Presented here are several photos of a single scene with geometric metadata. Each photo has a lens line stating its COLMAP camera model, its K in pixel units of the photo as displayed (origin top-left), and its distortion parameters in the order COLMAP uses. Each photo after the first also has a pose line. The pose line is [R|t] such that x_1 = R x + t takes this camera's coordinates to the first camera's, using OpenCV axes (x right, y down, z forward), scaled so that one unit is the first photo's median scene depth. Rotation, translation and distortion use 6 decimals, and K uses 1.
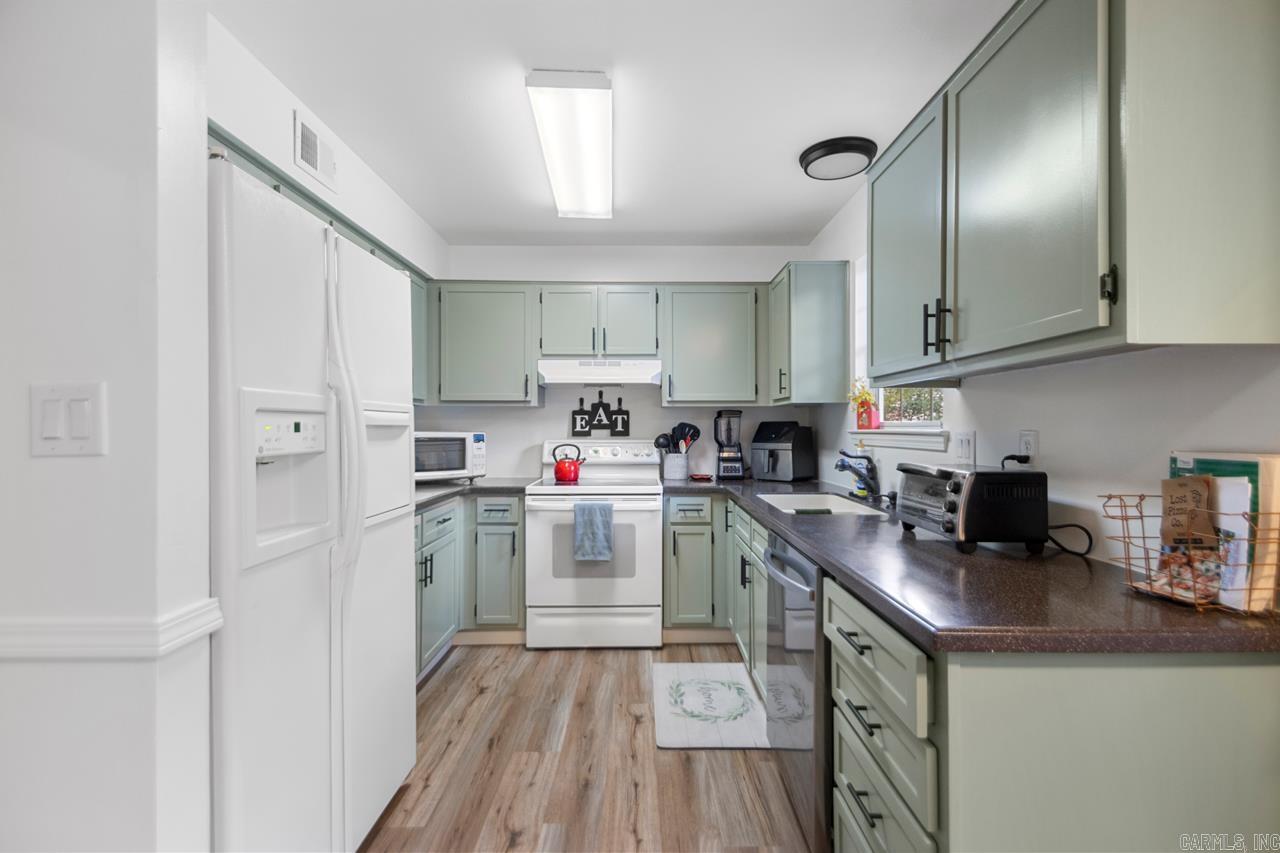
lens RADIAL K [[586.1, 0, 644.4], [0, 586.1, 428.0], [0, 0, 1]] dist [-0.004612, -0.003825]
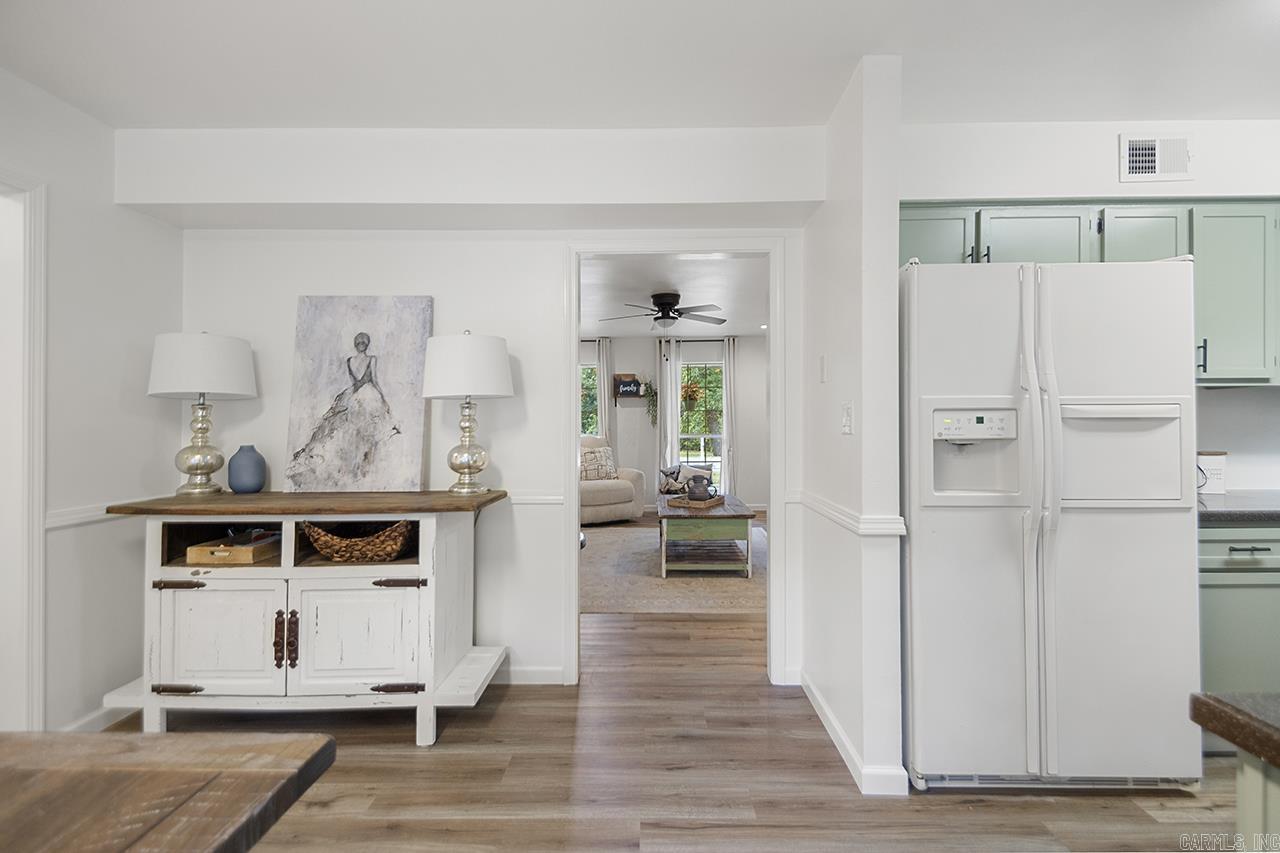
lens RADIAL K [[586.1, 0, 648.0], [0, 586.1, 421.2], [0, 0, 1]] dist [-0.004612, -0.003825]
pose [[0.000220, -0.000152, -1.000000, 0.829677], [0.004441, 0.999990, -0.000151, -0.002022], [0.999990, -0.004441, 0.000220, 0.181652]]
